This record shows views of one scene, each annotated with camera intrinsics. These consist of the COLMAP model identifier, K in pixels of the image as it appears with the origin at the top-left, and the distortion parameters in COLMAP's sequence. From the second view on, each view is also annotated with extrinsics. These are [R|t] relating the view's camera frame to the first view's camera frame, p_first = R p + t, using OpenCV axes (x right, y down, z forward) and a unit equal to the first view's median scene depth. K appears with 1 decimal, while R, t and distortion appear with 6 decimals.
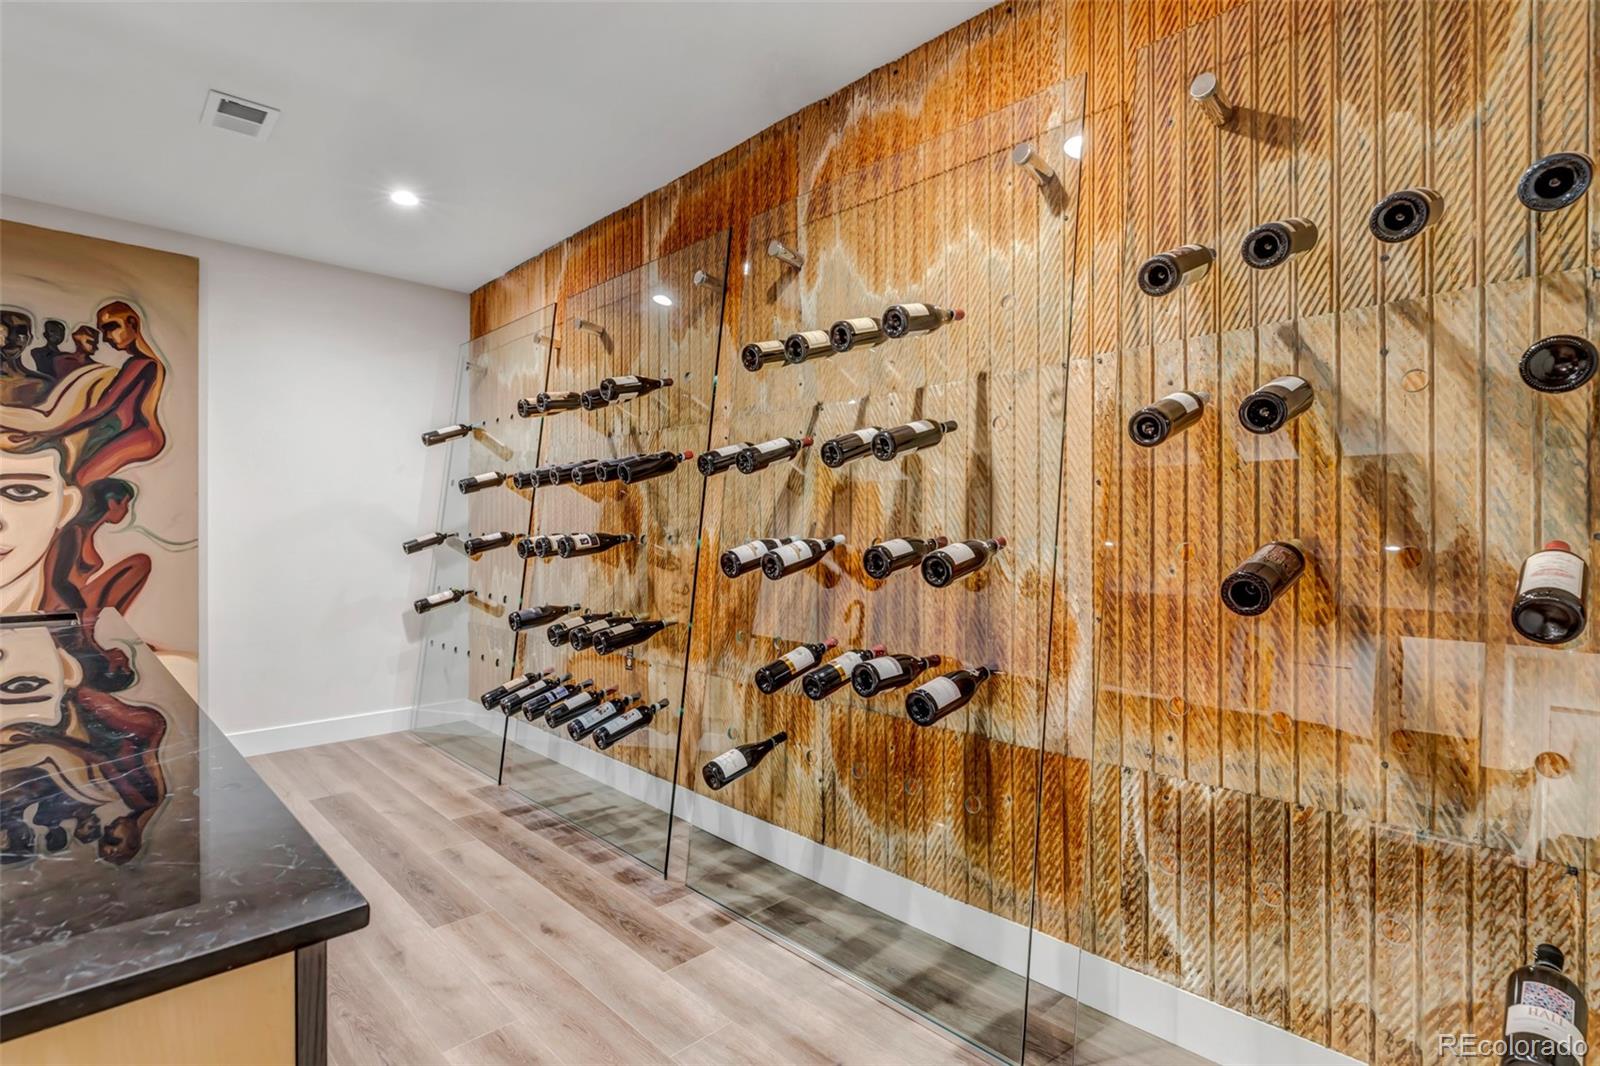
lens RADIAL K [[781.8, 0, 792.8], [0, 781.8, 531.3], [0, 0, 1]] dist [-0.000440, -0.000070]
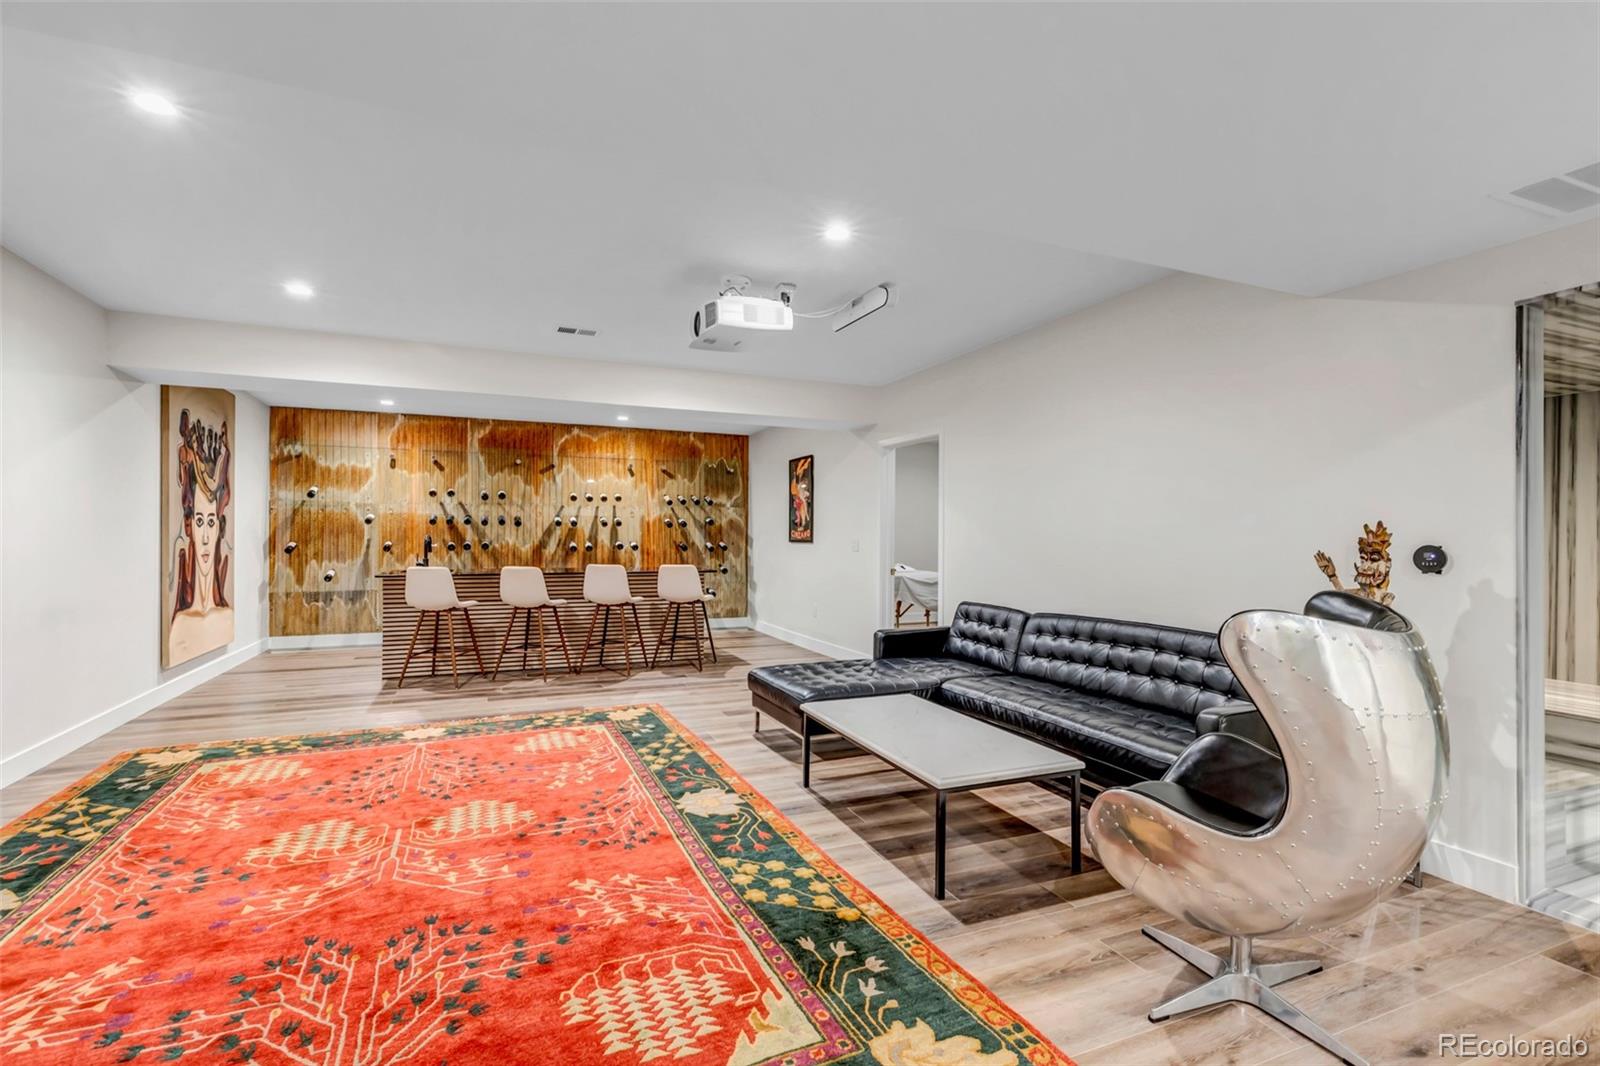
lens RADIAL K [[727.4, 0, 797.7], [0, 727.4, 534.0], [0, 0, 1]] dist [0.004464, 0.000095]
pose [[0.363254, 0.001861, 0.931688, -2.068972], [0.000546, 0.999997, -0.002211, -0.017129], [-0.931690, 0.001312, 0.363252, -0.959986]]
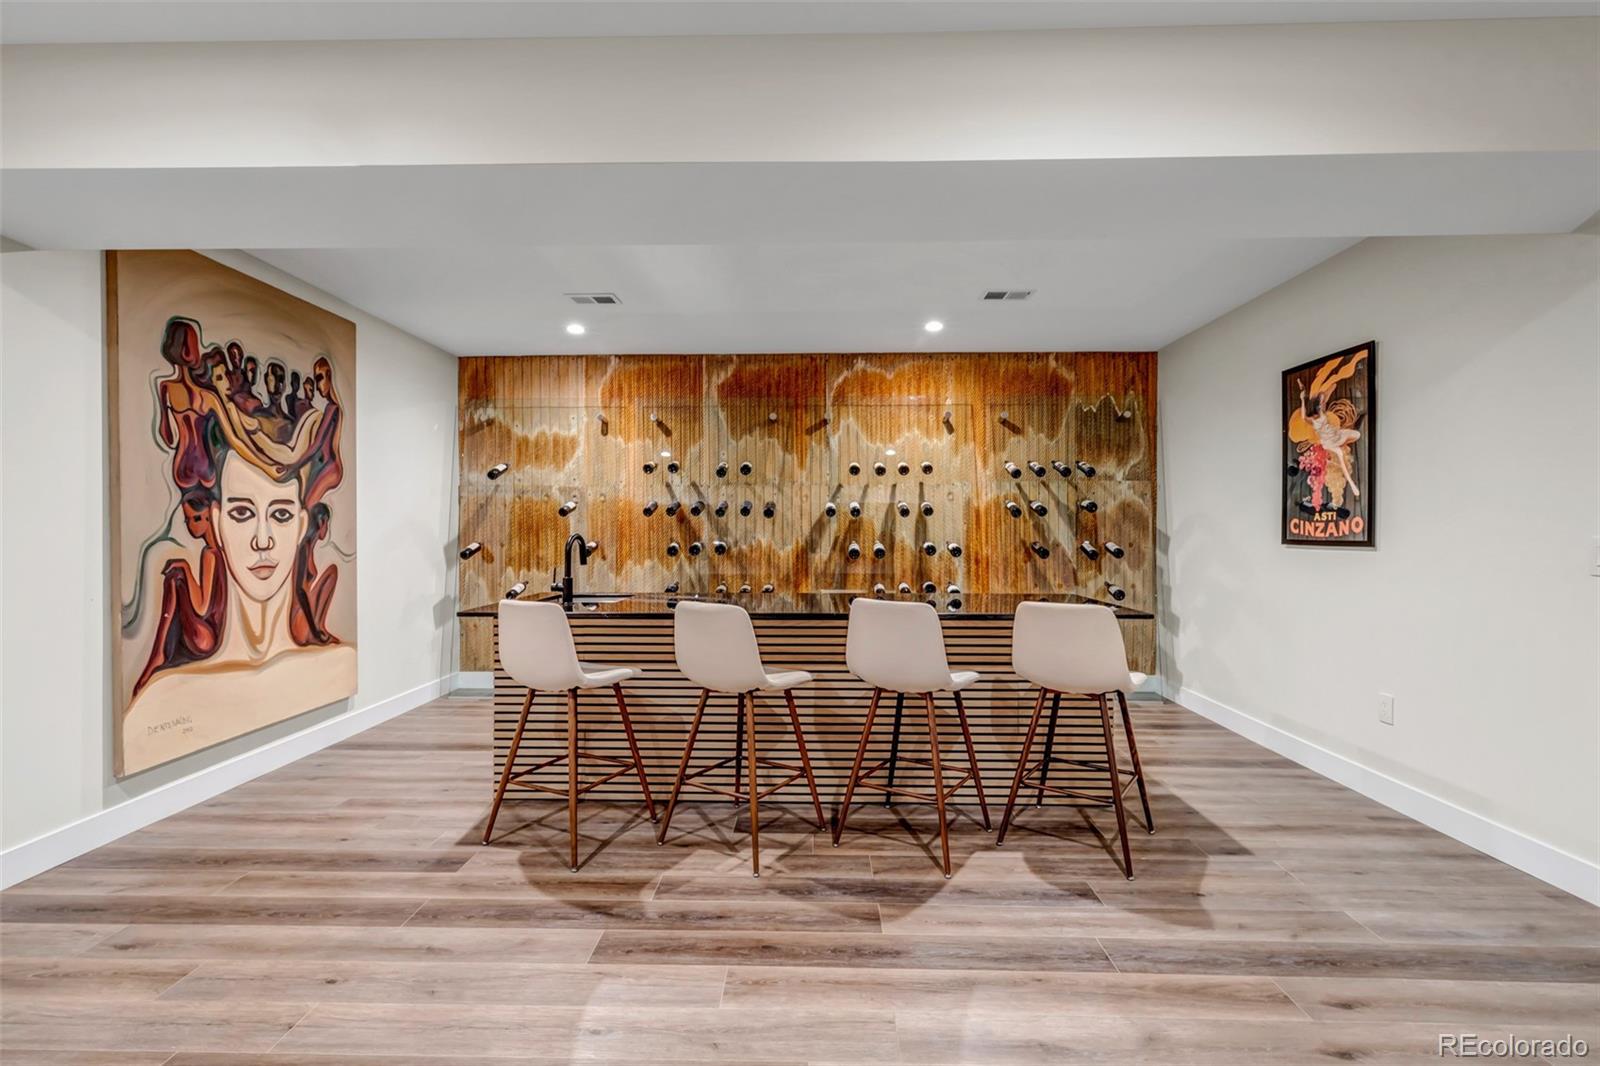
lens RADIAL K [[727.4, 0, 801.9], [0, 727.4, 527.9], [0, 0, 1]] dist [0.004464, 0.000095]
pose [[0.714026, -0.001748, 0.700117, -1.164350], [0.004848, 0.999985, -0.002447, -0.022953], [-0.700102, 0.005142, 0.714024, -0.342782]]
